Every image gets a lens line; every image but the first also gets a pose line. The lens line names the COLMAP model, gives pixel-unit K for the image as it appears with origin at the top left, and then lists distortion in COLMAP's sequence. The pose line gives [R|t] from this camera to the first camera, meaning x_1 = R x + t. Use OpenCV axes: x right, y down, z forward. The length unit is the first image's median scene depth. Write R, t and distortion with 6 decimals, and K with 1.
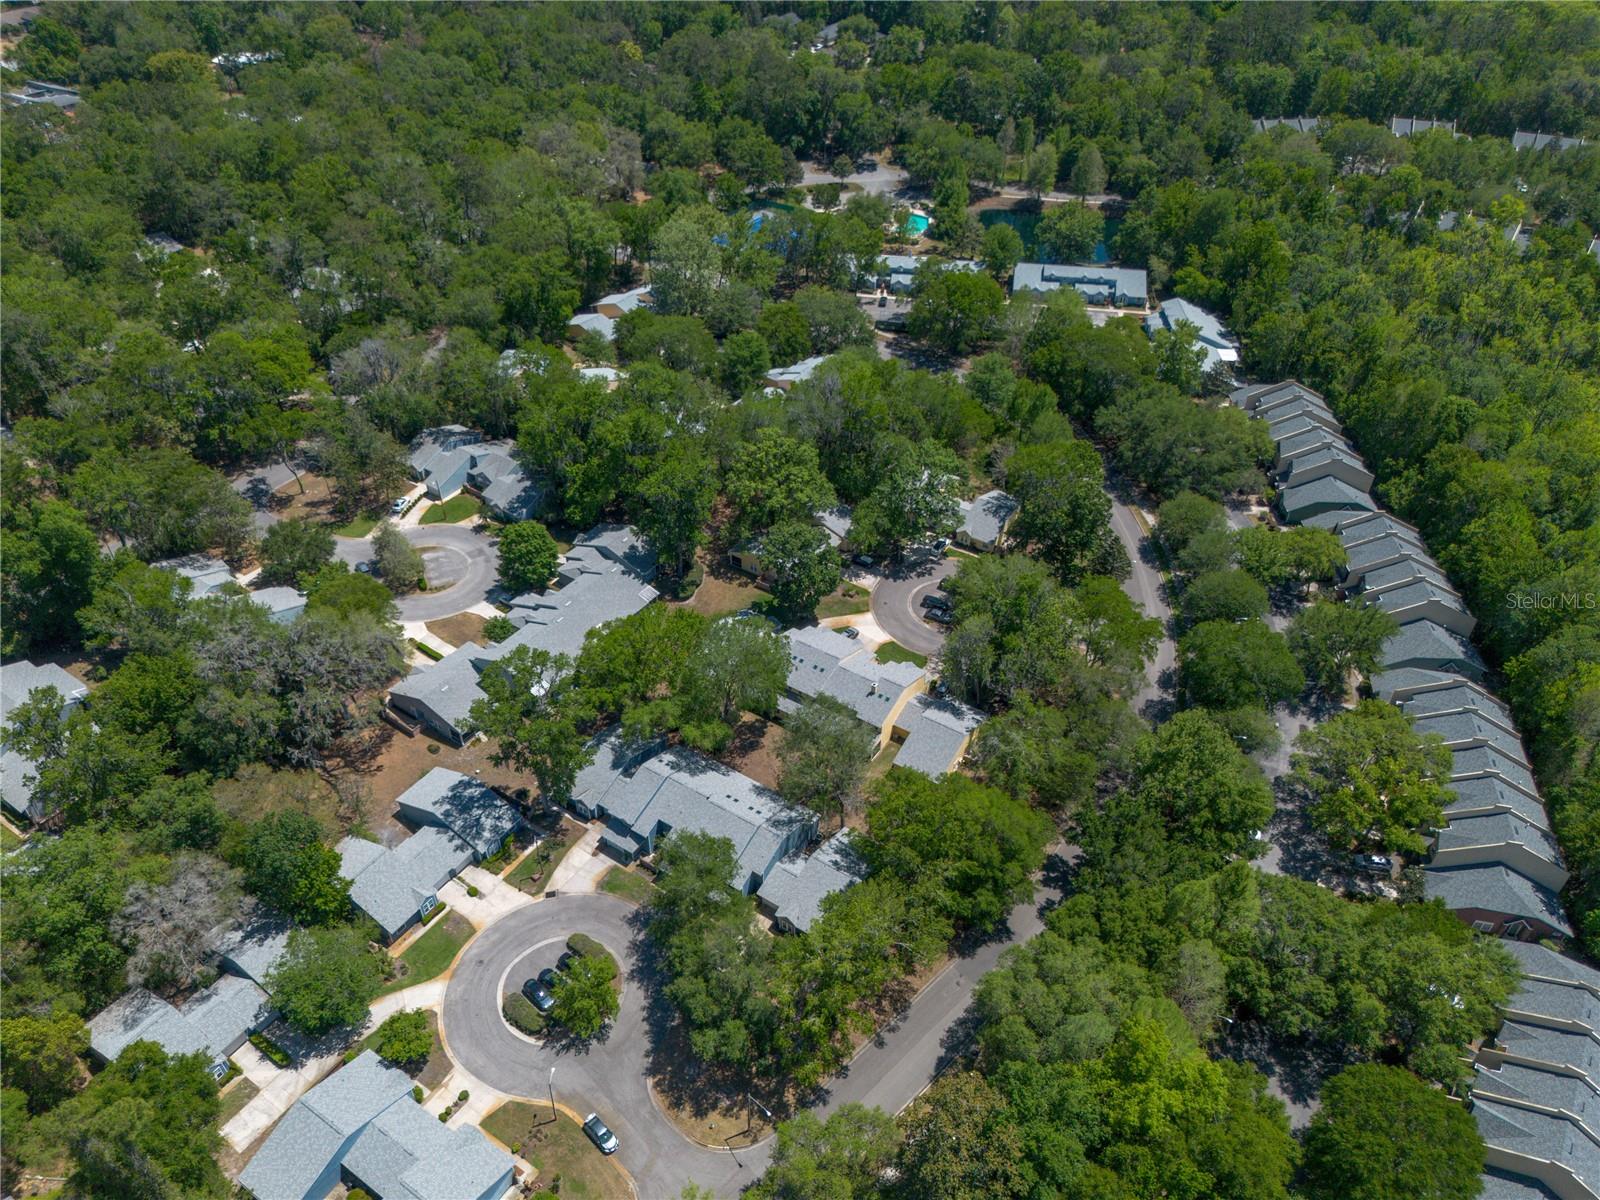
lens RADIAL K [[1126.3, 0, 800.0], [0, 1126.3, 600.0], [0, 0, 1]] dist [0.074065, -0.071681]
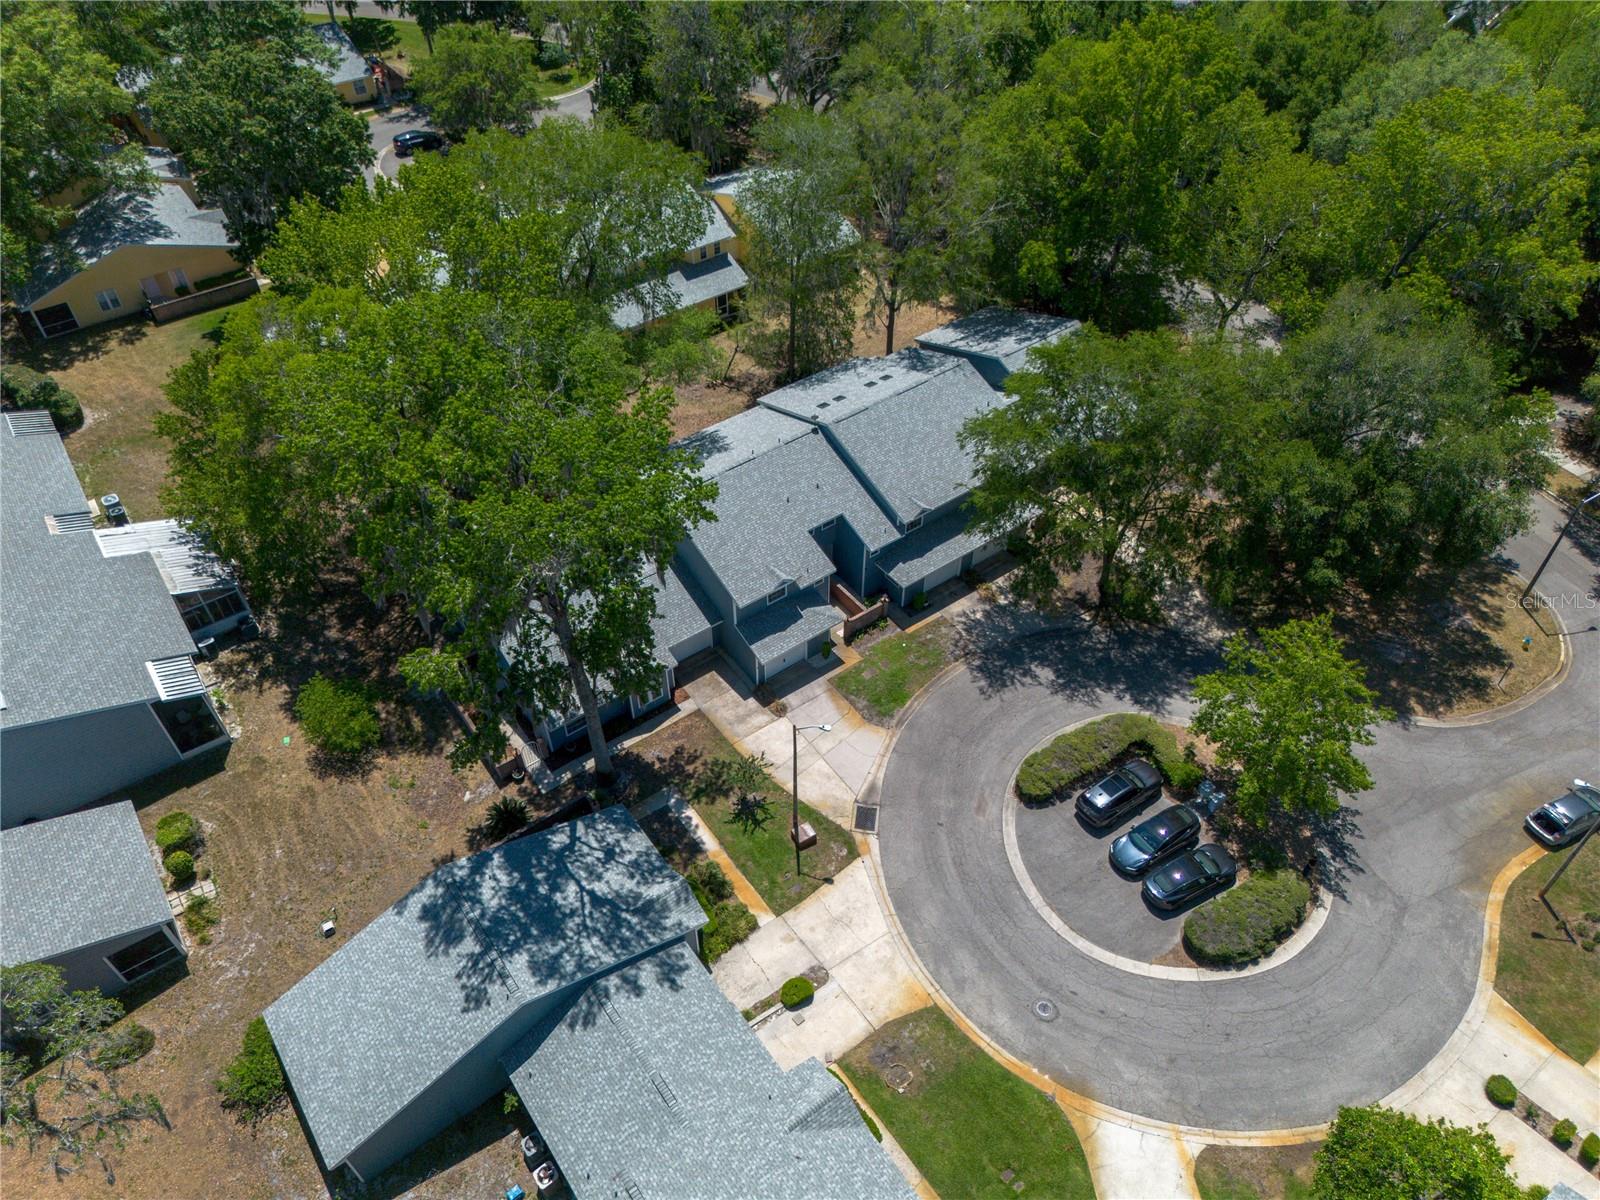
lens RADIAL K [[1126.3, 0, 800.0], [0, 1126.3, 600.0], [0, 0, 1]] dist [0.074065, -0.071681]
pose [[0.346396, -0.672656, 0.653868, -0.417739], [0.589760, 0.698201, 0.405830, 0.040264], [-0.729515, 0.245048, 0.638560, 0.740744]]
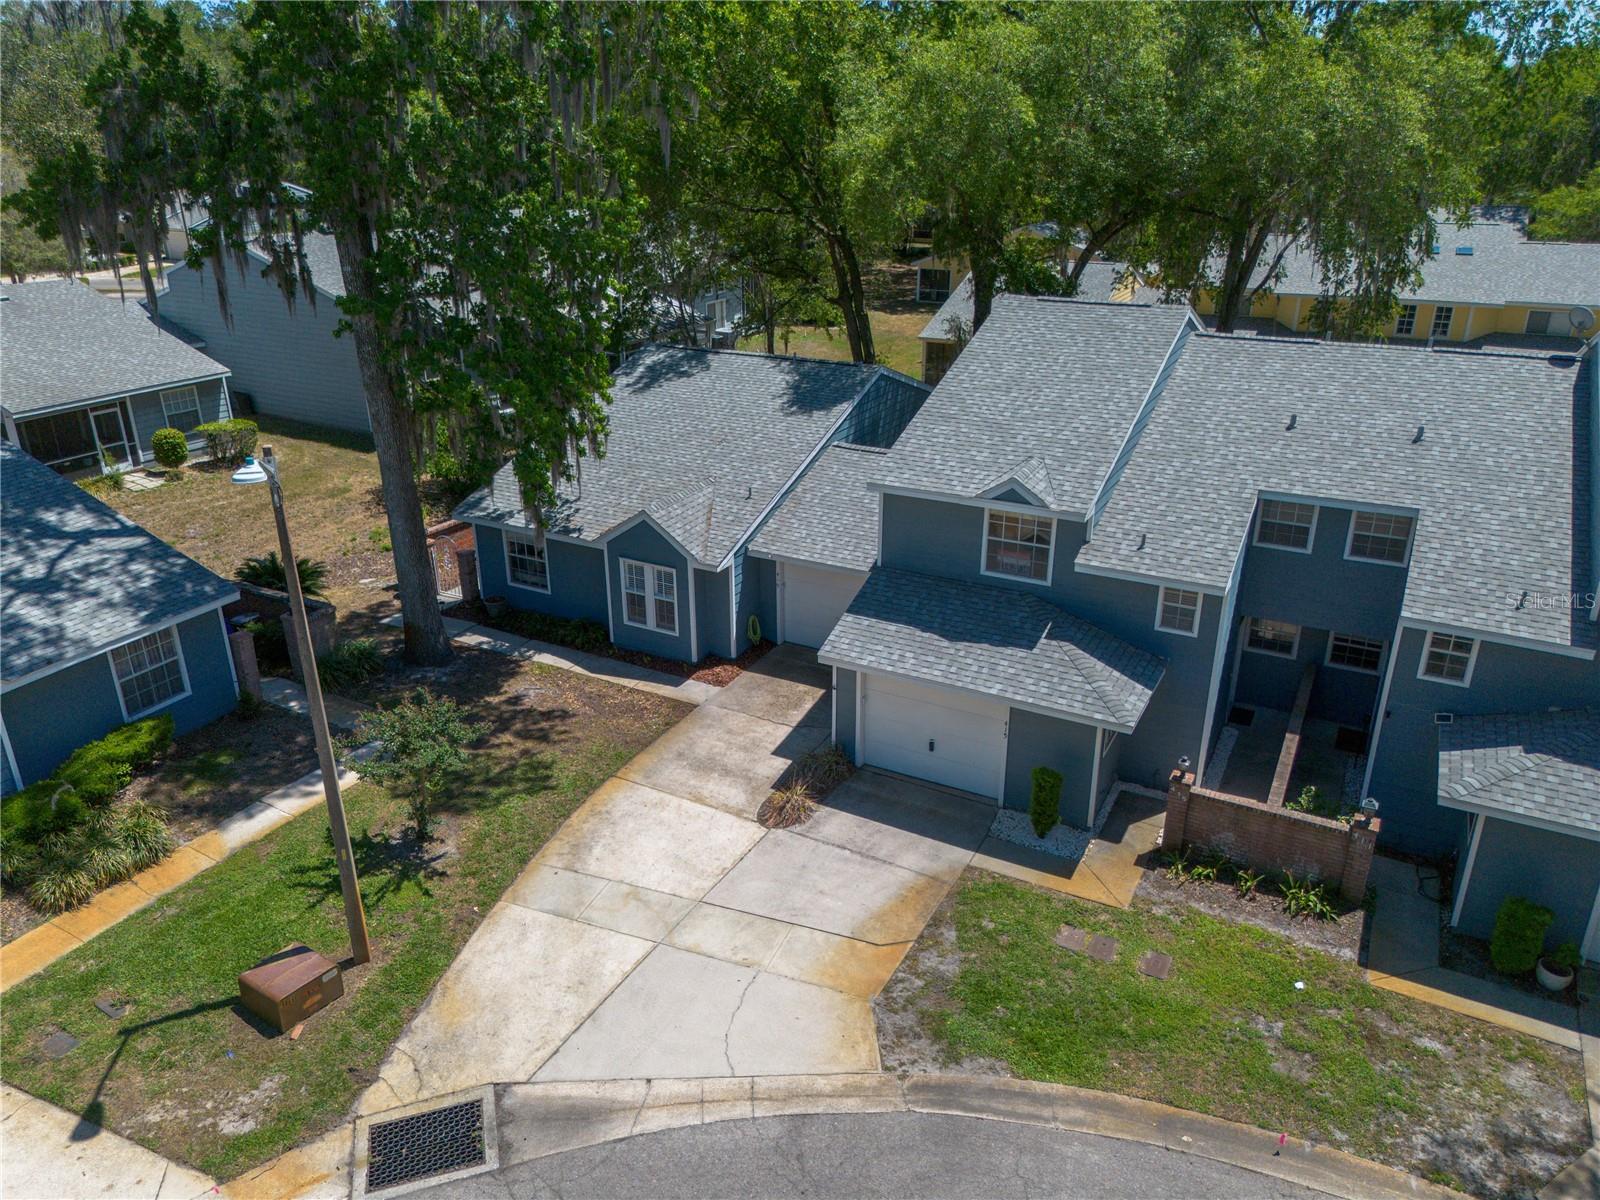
lens RADIAL K [[1126.3, 0, 800.0], [0, 1126.3, 600.0], [0, 0, 1]] dist [0.074065, -0.071681]
pose [[0.995956, -0.046570, 0.076830, -0.190398], [0.066334, 0.957920, -0.279267, 0.240219], [-0.060592, 0.283234, 0.957135, 0.878269]]
